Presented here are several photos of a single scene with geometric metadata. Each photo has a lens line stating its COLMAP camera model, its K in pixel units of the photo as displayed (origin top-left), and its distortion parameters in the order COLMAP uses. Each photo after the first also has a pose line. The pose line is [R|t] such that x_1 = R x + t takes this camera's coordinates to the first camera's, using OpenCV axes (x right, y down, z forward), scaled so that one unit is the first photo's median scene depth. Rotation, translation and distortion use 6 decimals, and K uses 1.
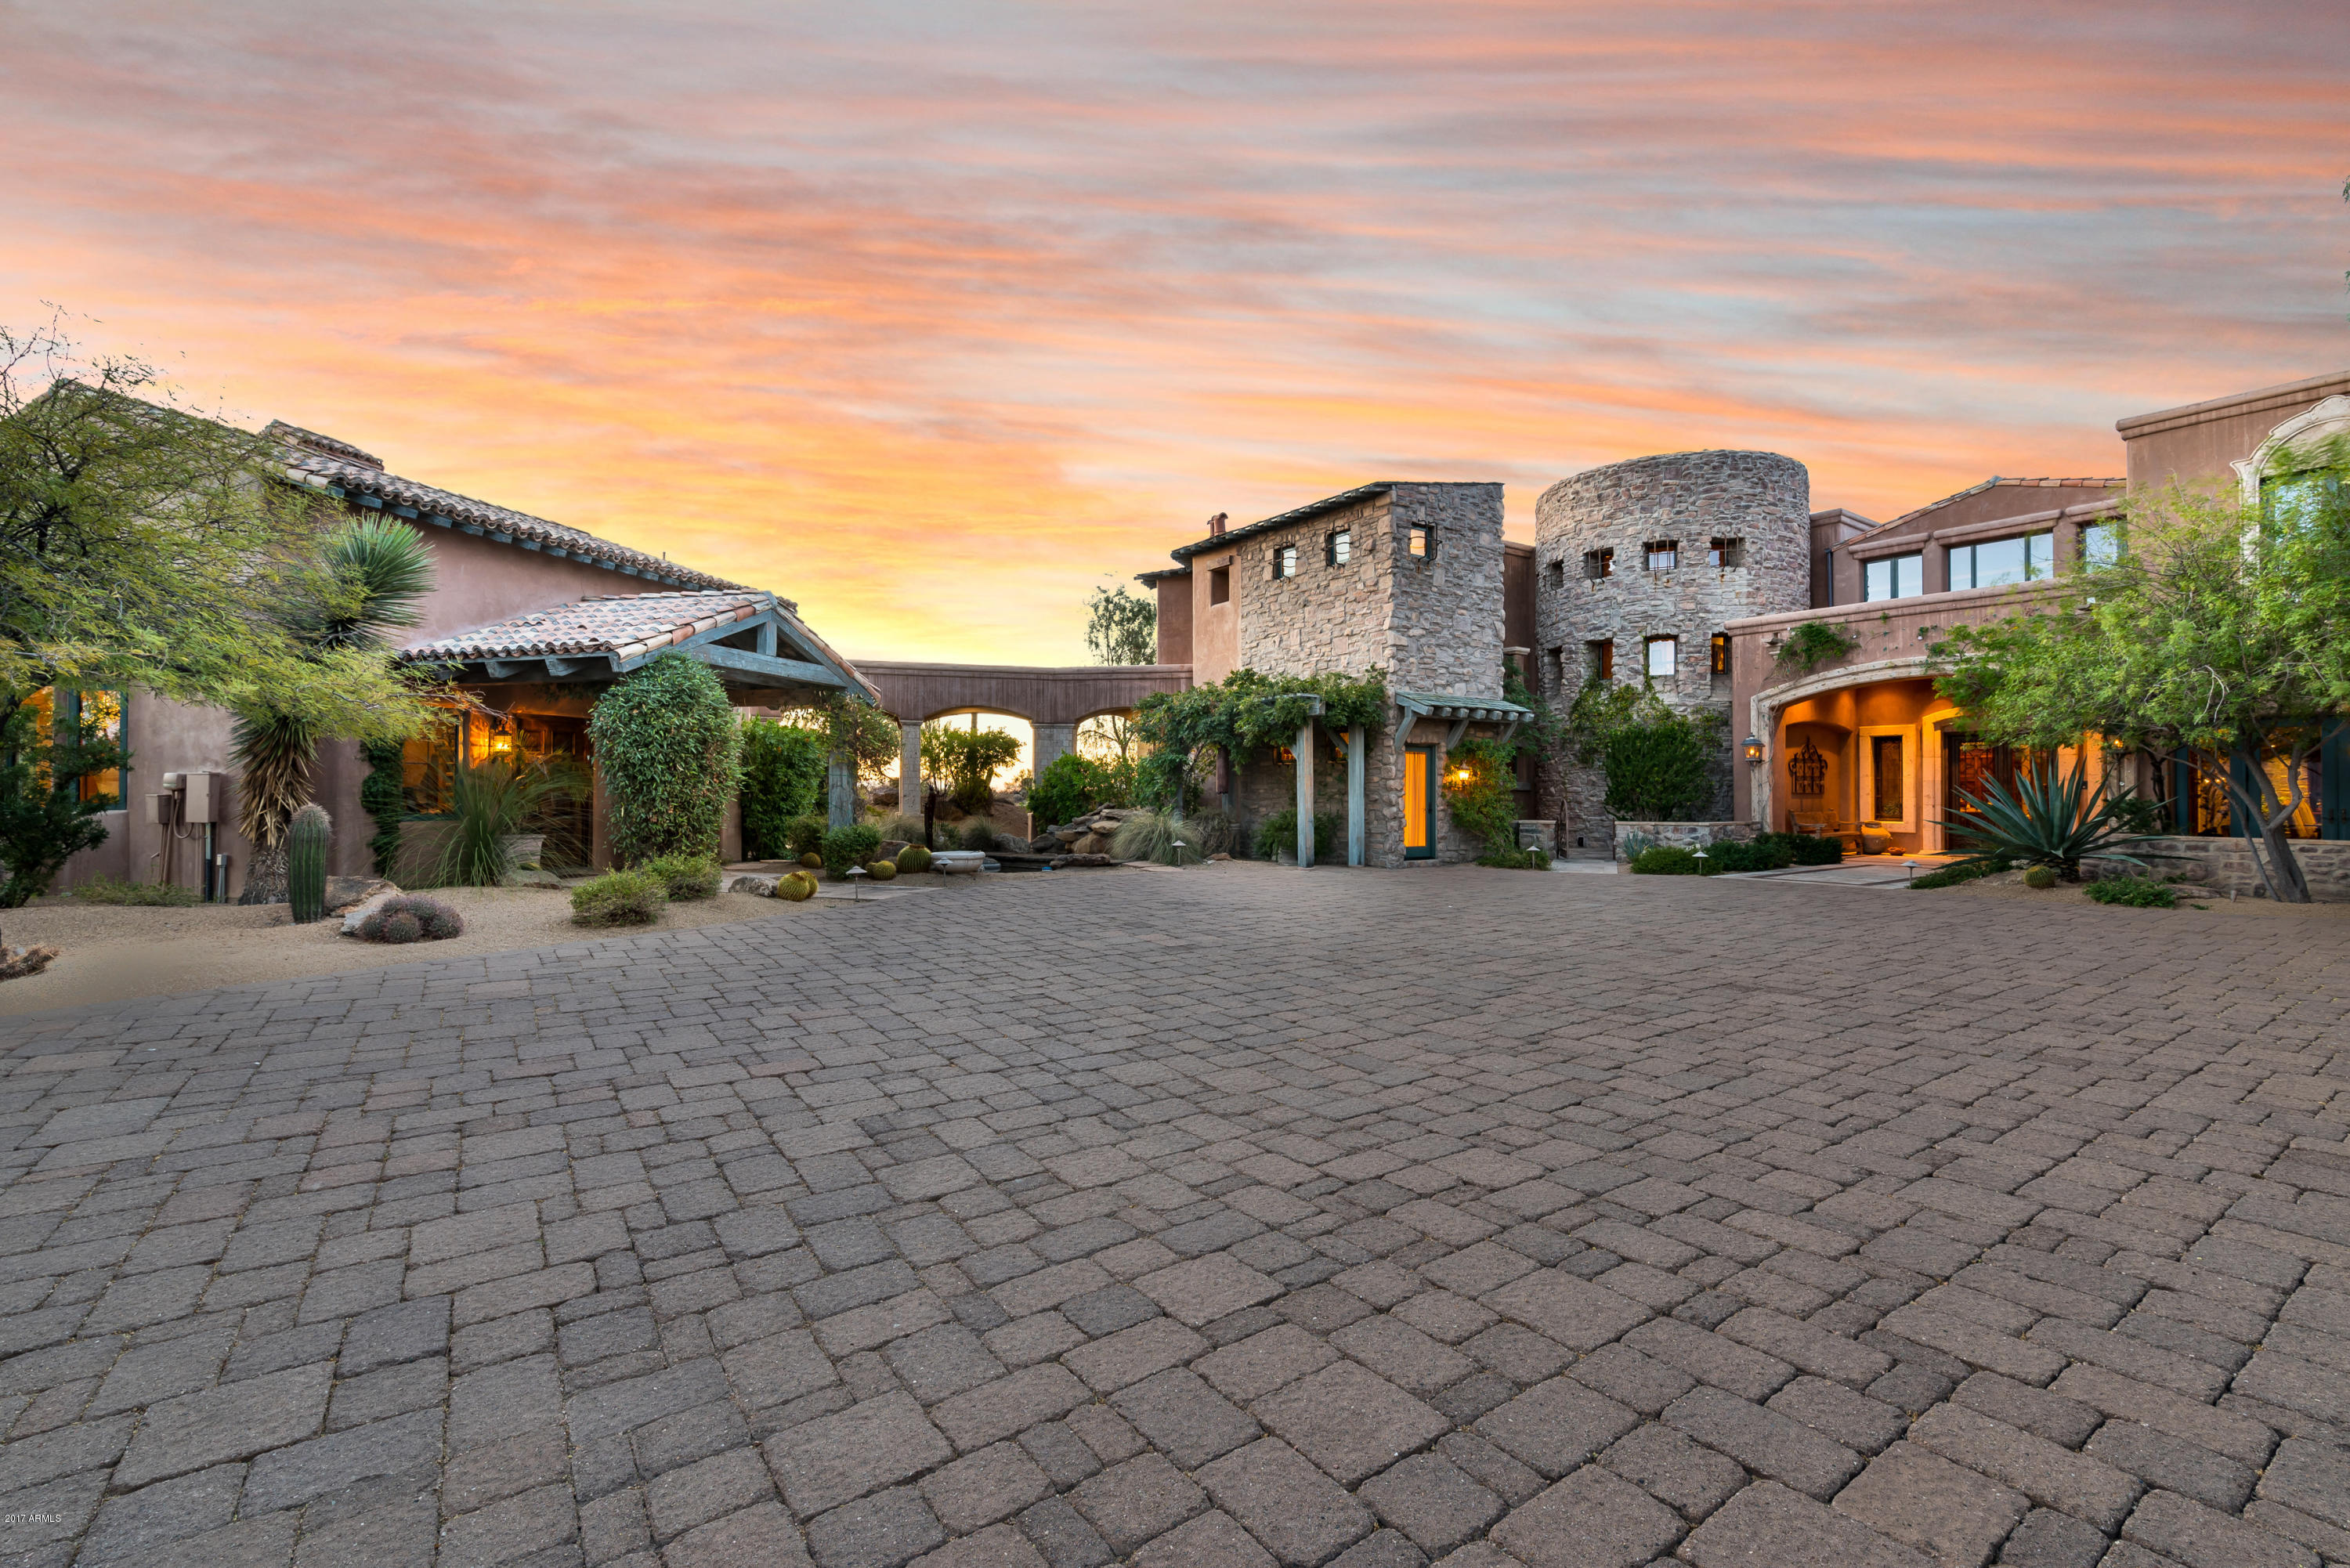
lens RADIAL K [[1005.9, 0, 1185.8], [0, 1005.9, 781.5], [0, 0, 1]] dist [0.002408, 0.000332]
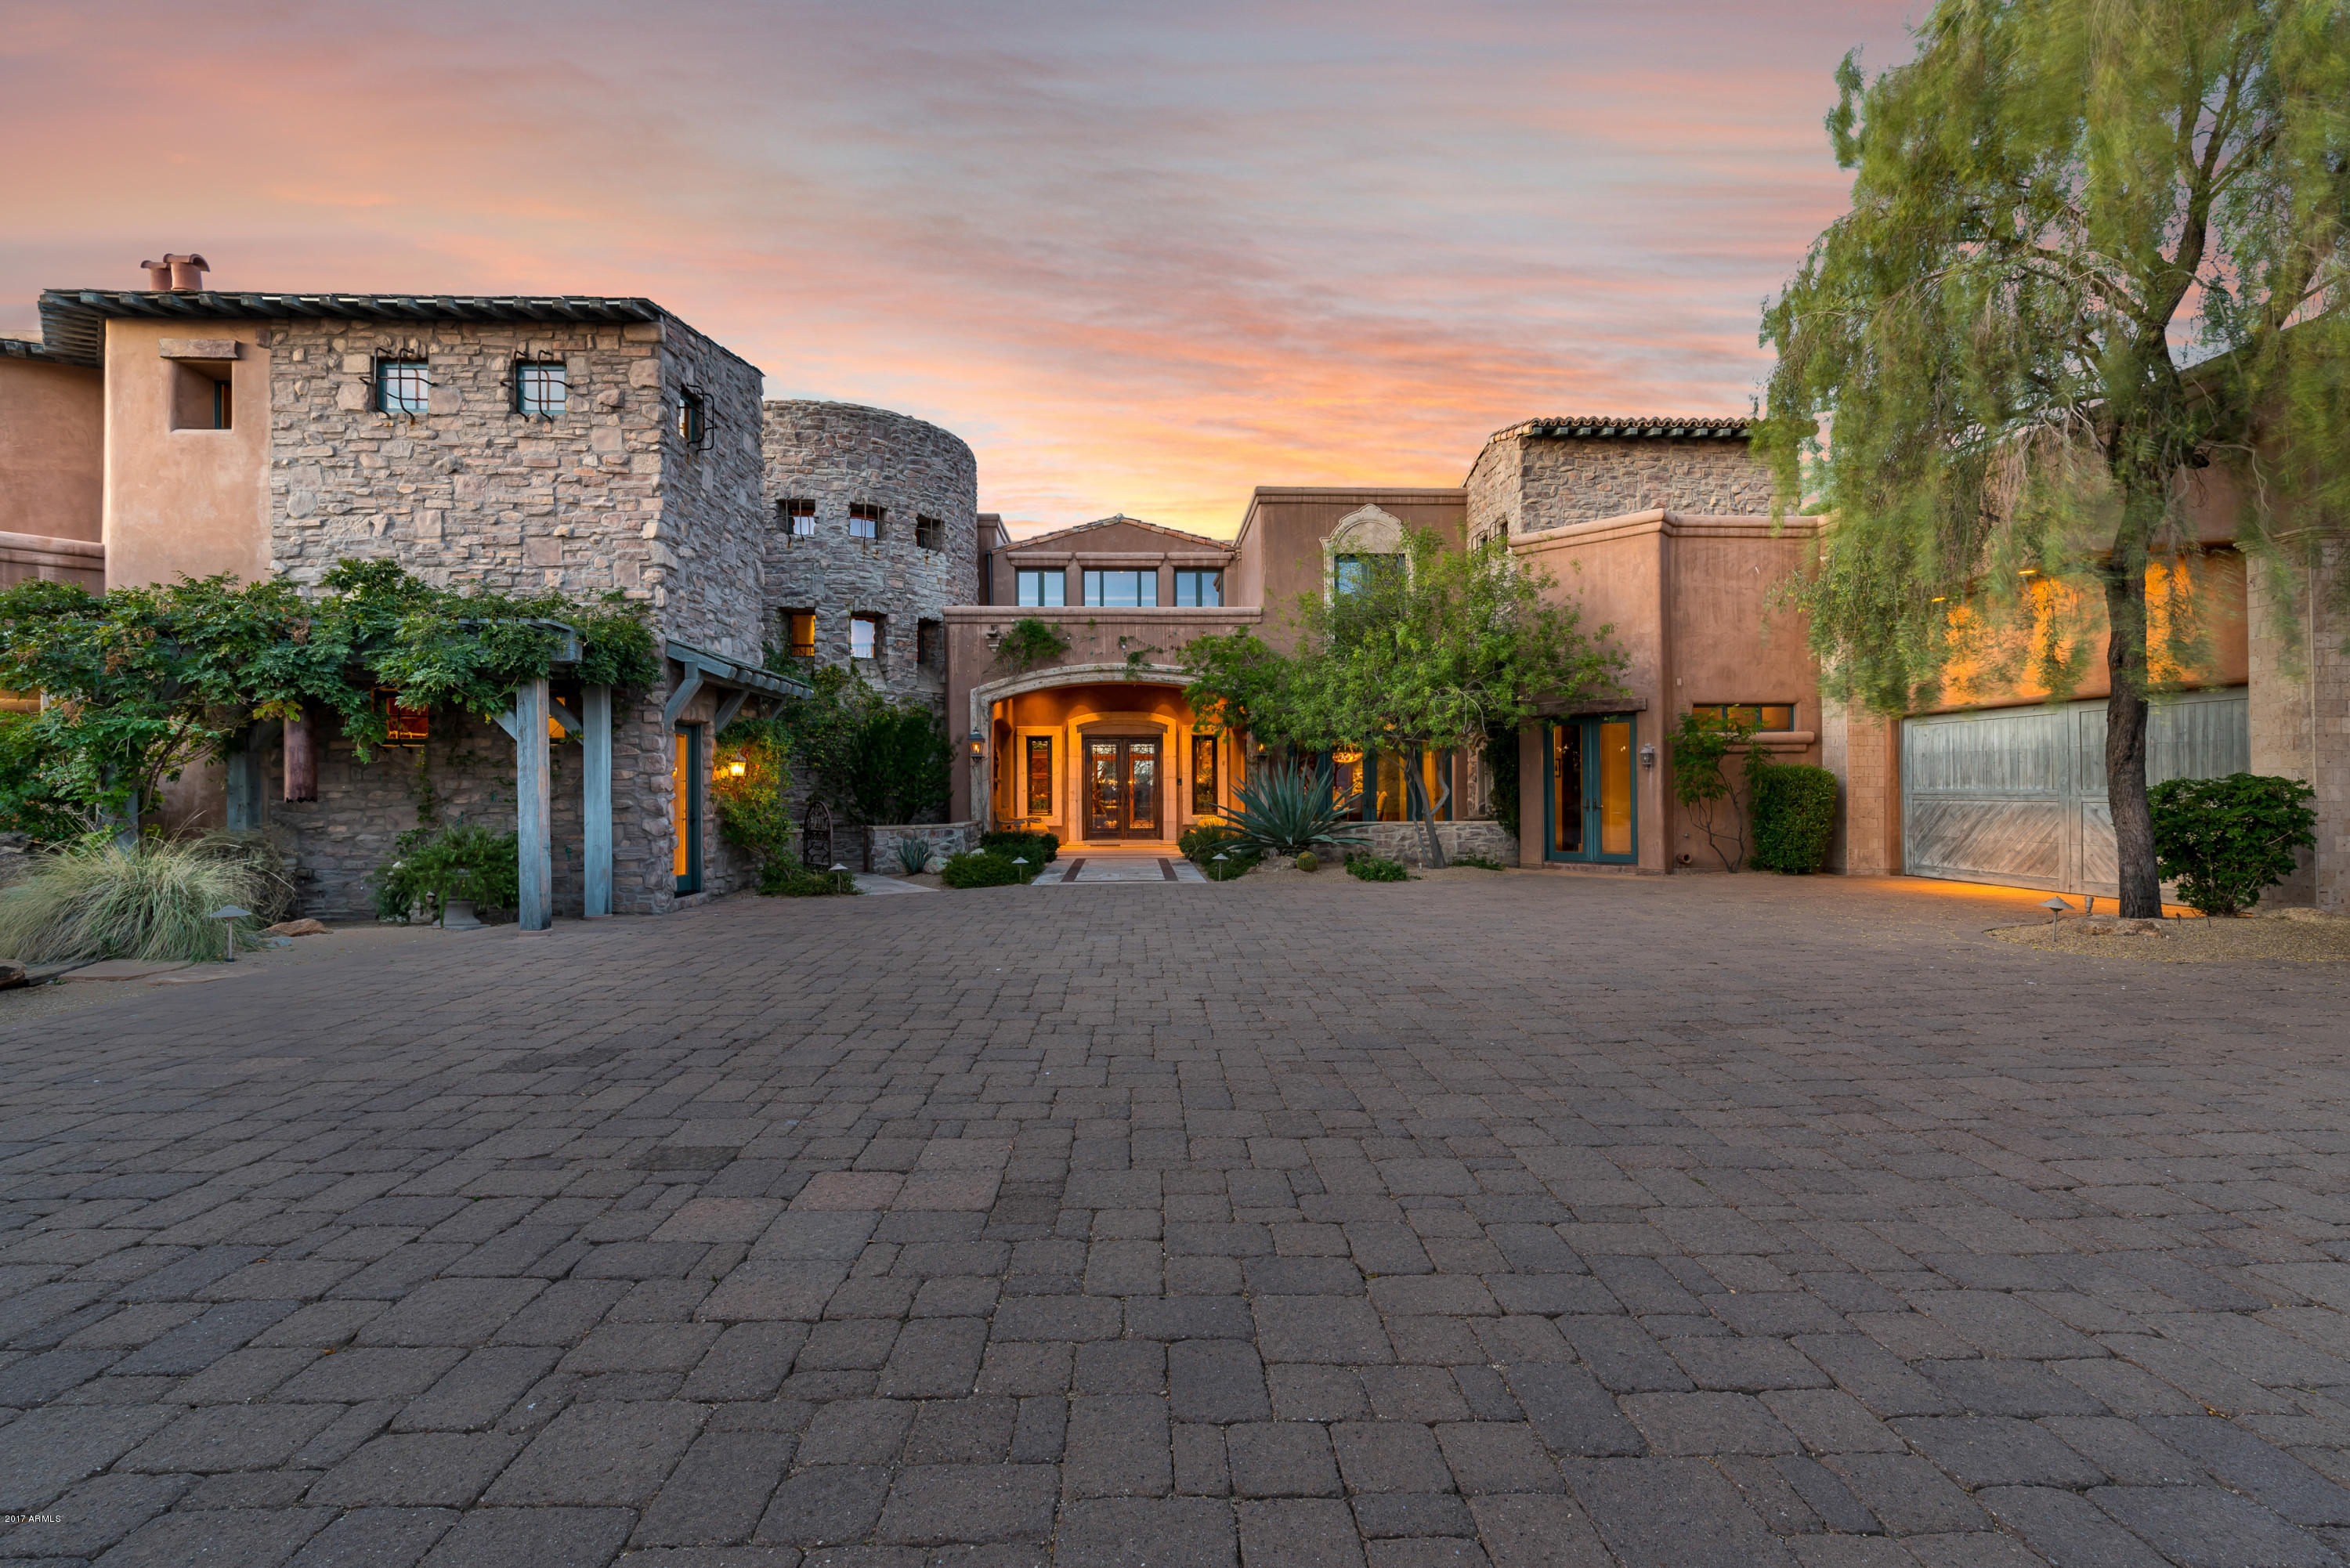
lens RADIAL K [[1005.9, 0, 1173.1], [0, 1005.9, 783.1], [0, 0, 1]] dist [0.002408, 0.000332]
pose [[0.551534, -0.002726, 0.834148, -0.128033], [-0.001514, 0.999990, 0.004269, 0.000175], [-0.834151, -0.003617, 0.551524, 0.319975]]
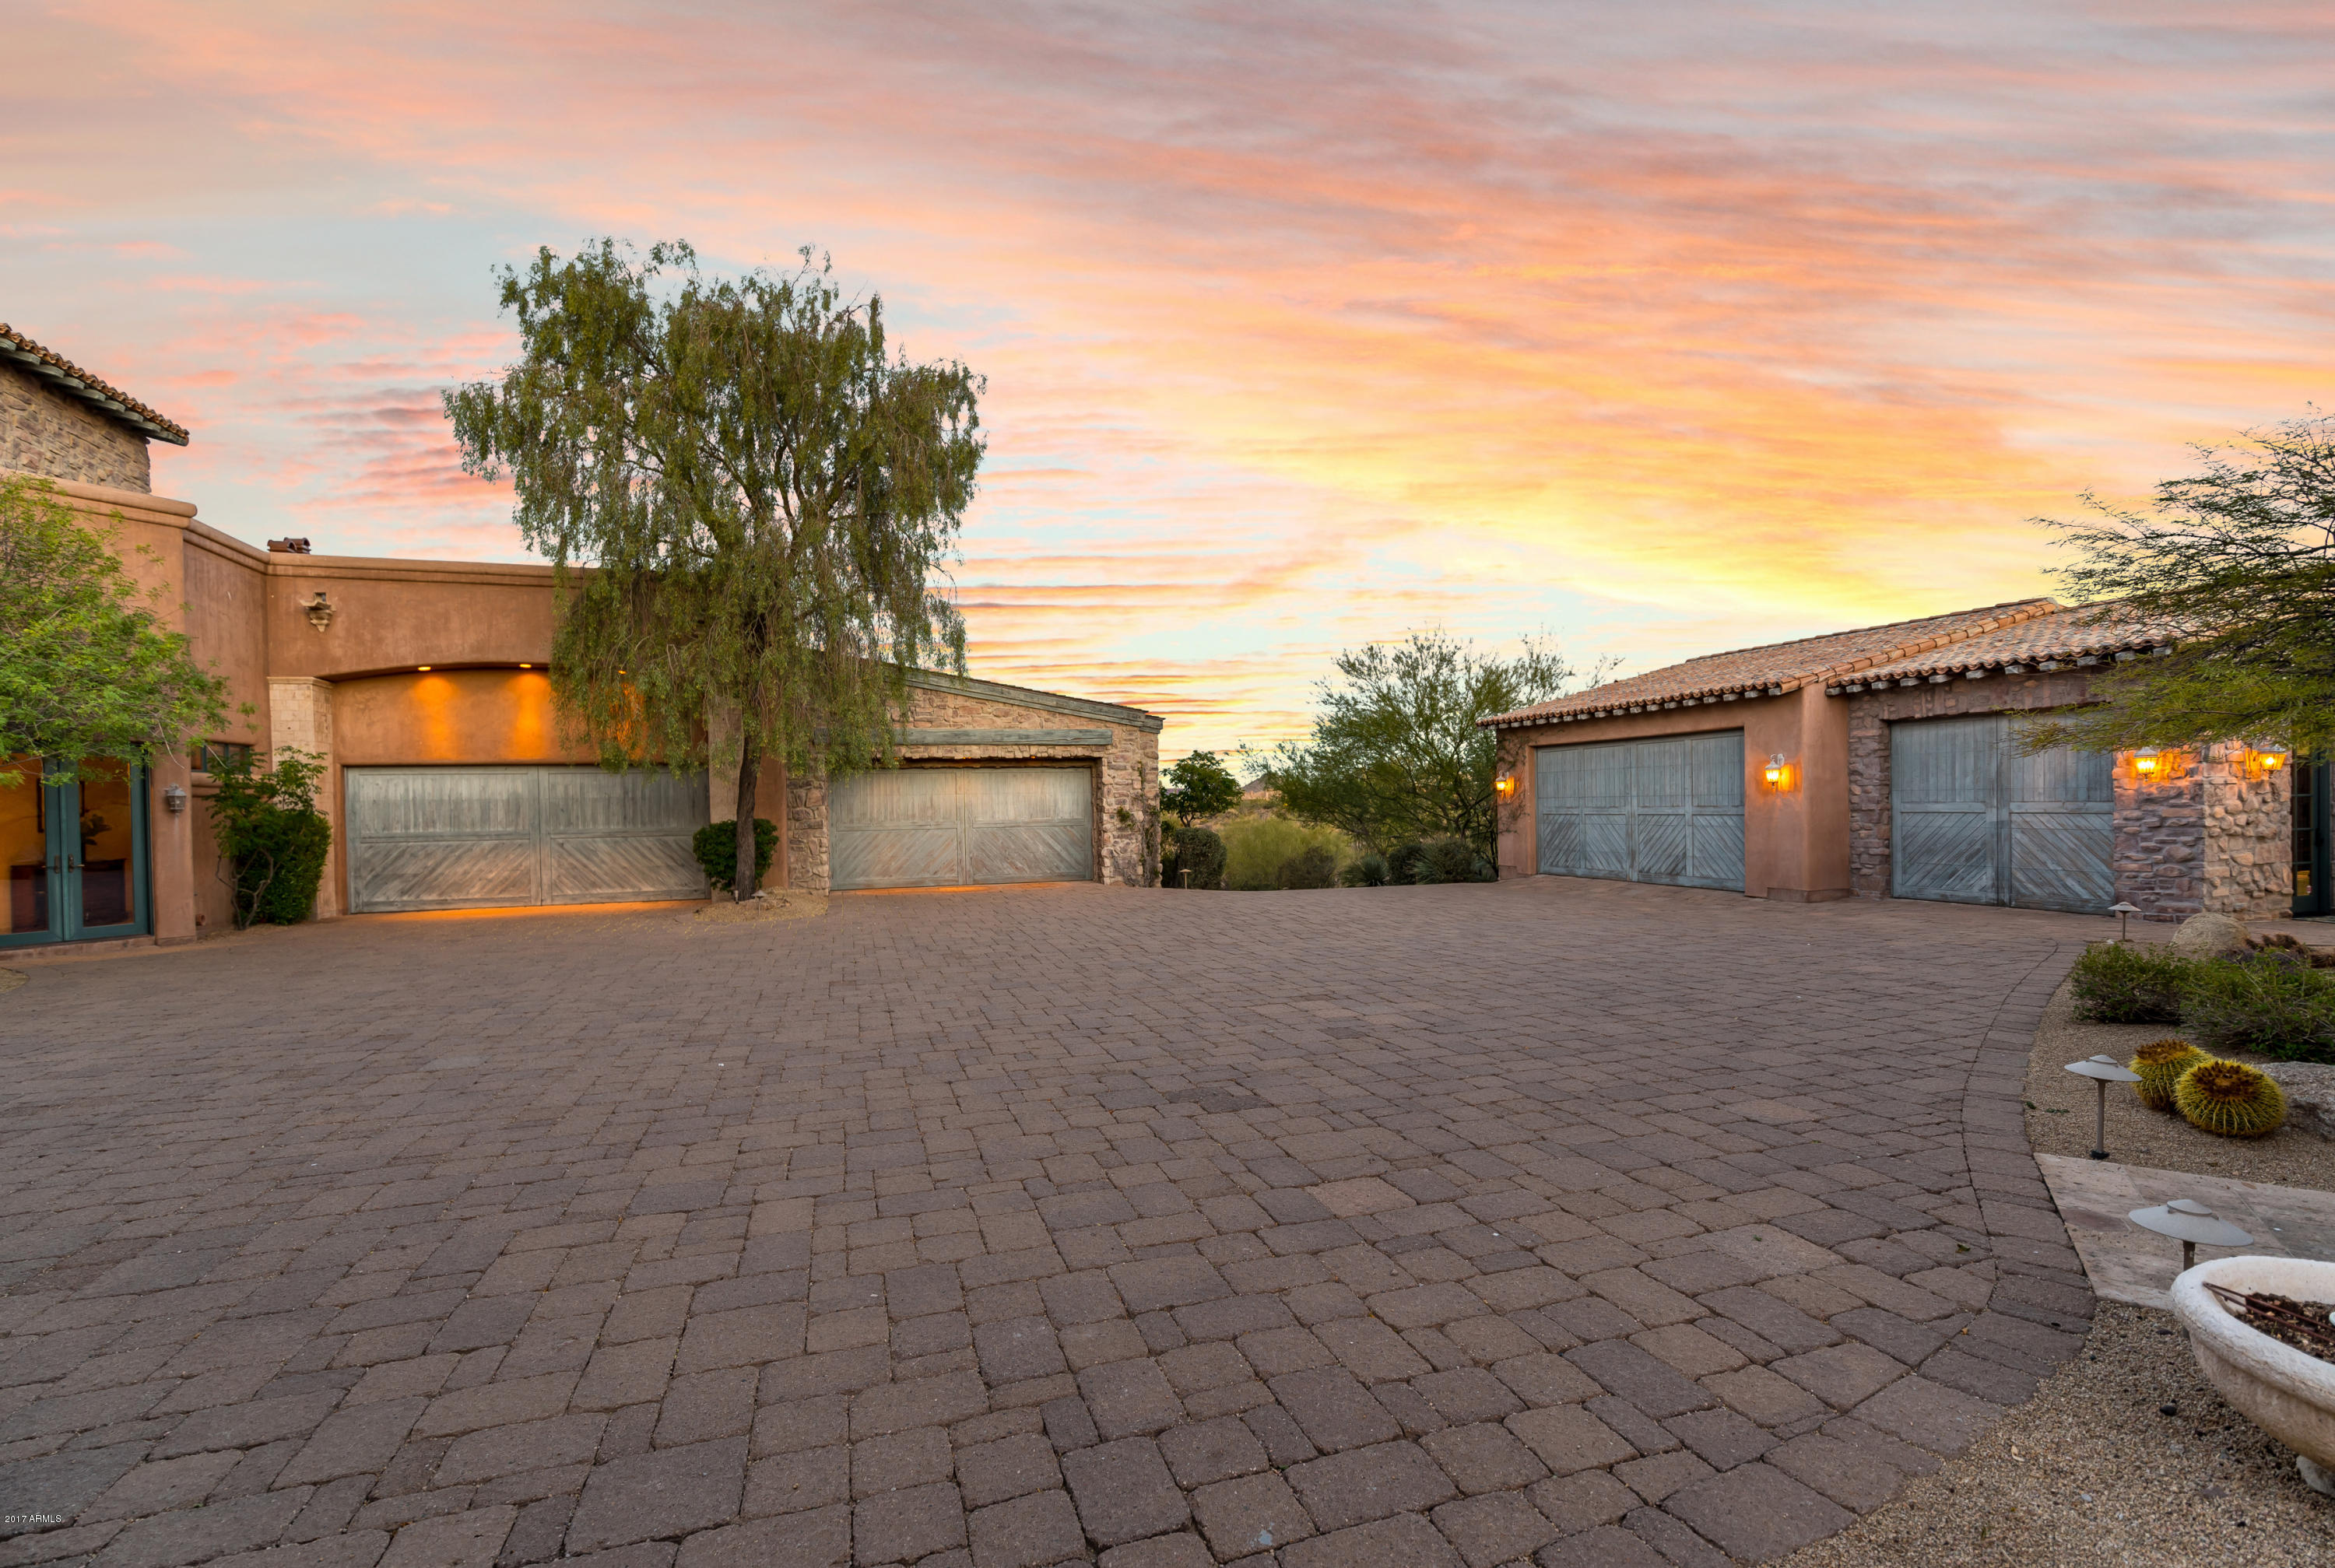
lens RADIAL K [[1029.5, 0, 1154.7], [0, 1029.5, 799.7], [0, 0, 1]] dist [0.000853, 0.000014]
pose [[-0.946629, 0.013359, 0.322049, -0.074231], [0.009669, 0.999868, -0.013057, -0.002796], [-0.322181, -0.009246, -0.946633, 0.842396]]
